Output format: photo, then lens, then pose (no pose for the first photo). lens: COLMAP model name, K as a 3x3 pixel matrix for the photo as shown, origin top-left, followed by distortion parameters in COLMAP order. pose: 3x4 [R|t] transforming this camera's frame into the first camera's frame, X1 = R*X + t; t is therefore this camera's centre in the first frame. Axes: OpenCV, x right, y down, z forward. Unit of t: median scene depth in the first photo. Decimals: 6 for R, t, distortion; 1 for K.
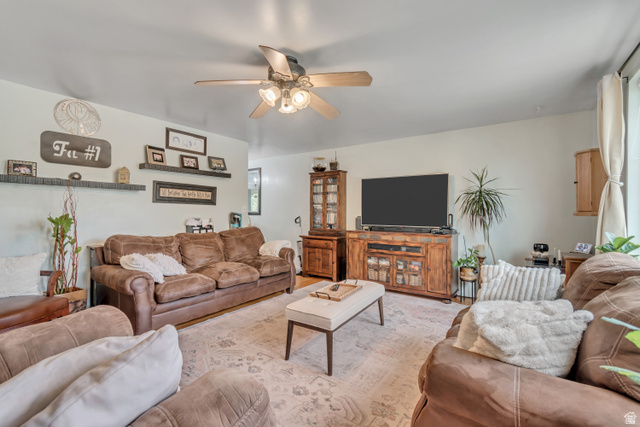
lens RADIAL K [[289.9, 0, 321.0], [0, 289.9, 210.5], [0, 0, 1]] dist [0.004668, 0.000019]
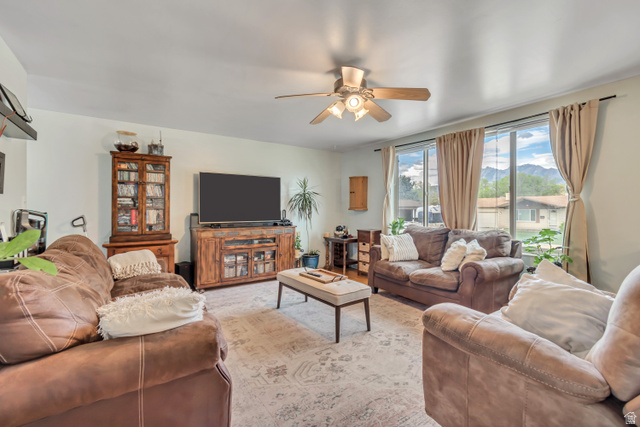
lens RADIAL K [[289.9, 0, 321.7], [0, 289.9, 211.5], [0, 0, 1]] dist [0.004668, 0.000019]
pose [[0.331257, -0.009711, 0.943491, -0.605366], [0.000273, 0.999948, 0.010196, 0.005771], [-0.943541, -0.003120, 0.331242, 0.362653]]
